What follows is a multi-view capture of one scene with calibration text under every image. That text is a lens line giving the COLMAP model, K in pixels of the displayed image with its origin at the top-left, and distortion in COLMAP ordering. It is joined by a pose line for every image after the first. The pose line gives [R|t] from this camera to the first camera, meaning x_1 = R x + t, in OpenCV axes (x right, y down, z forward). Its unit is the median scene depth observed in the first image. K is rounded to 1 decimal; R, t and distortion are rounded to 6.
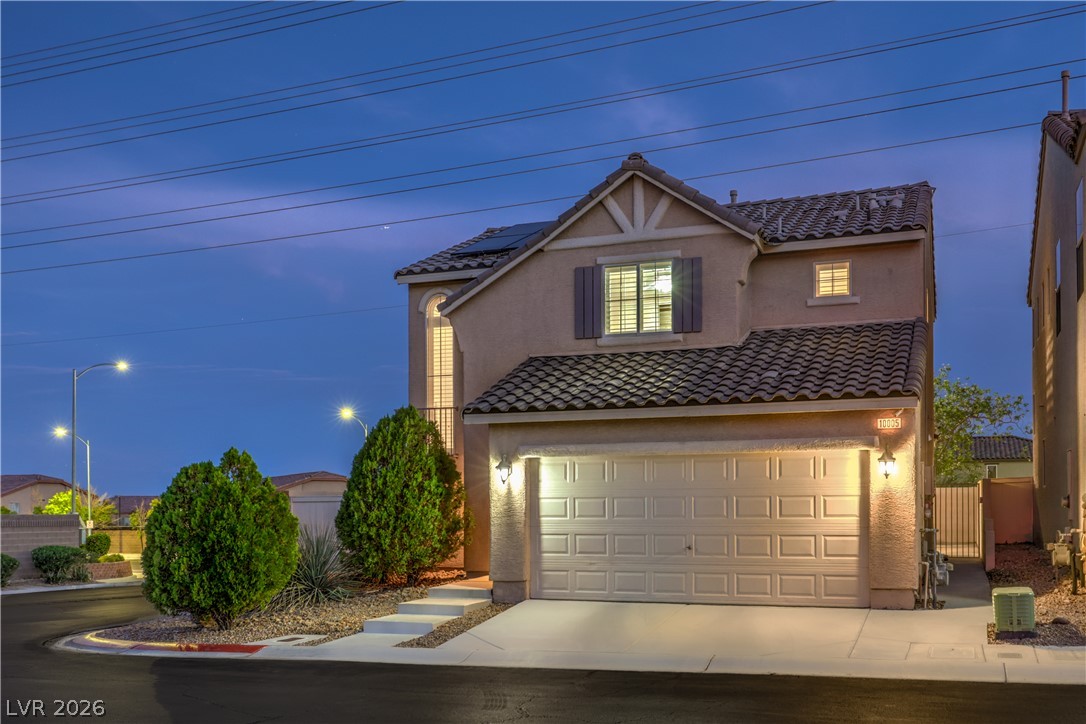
lens RADIAL K [[1116.7, 0, 543.0], [0, 1116.7, 509.6], [0, 0, 1]] dist [-0.005162, -0.006559]
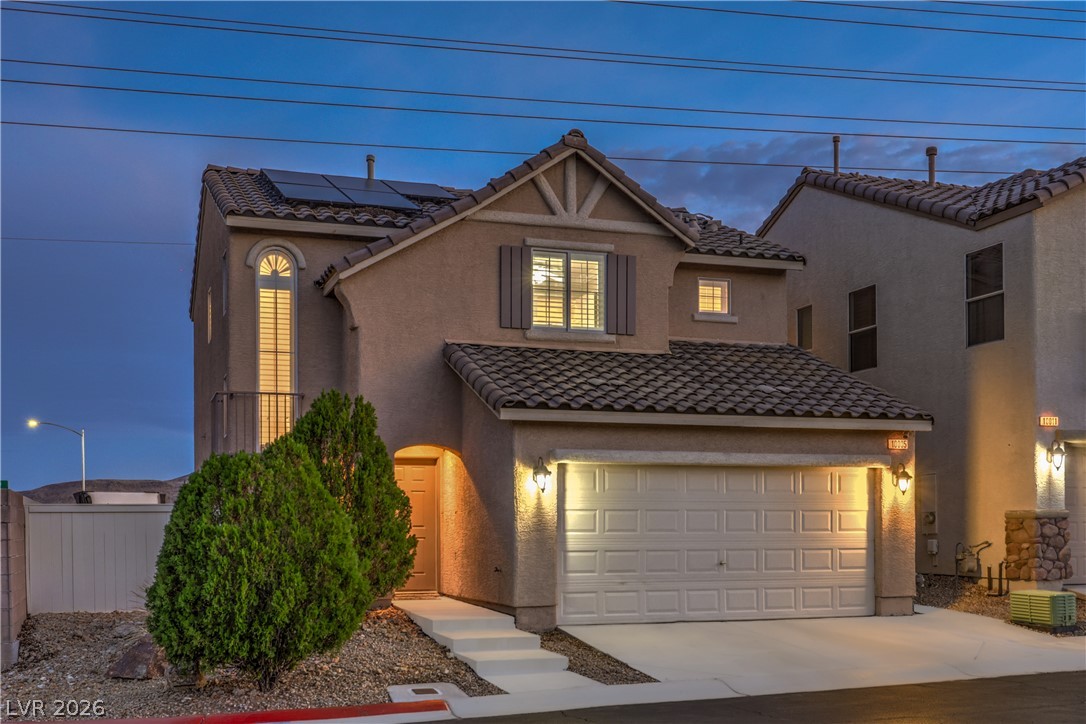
lens RADIAL K [[1236.6, 0, 541.5], [0, 1236.6, 535.7], [0, 0, 1]] dist [0.003502, 0.016906]
pose [[0.750568, -0.001565, 0.660791, -0.612342], [0.000434, 0.999998, 0.001876, 0.007516], [-0.660793, -0.001121, 0.750568, 0.271640]]
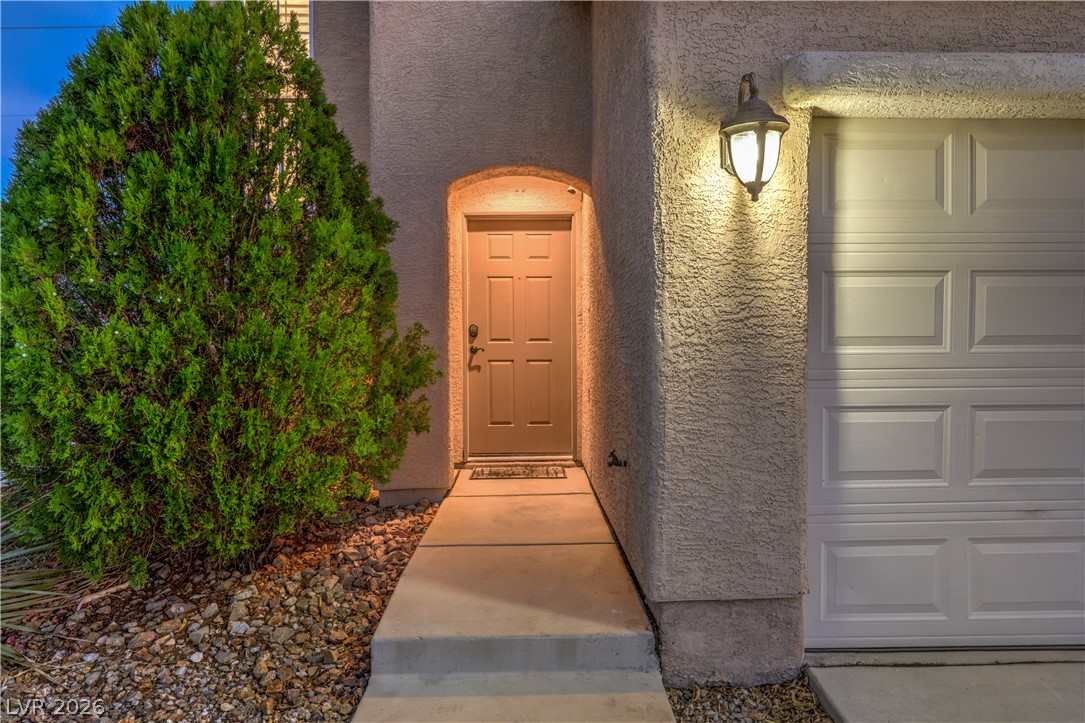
lens RADIAL K [[716.8, 0, 547.7], [0, 716.8, 365.6], [0, 0, 1]] dist [0.000832, 0.000158]
pose [[0.920572, -0.009934, 0.390446, -0.124058], [0.003654, 0.999852, 0.016824, 0.008132], [-0.390556, -0.014061, 0.920472, 0.815801]]
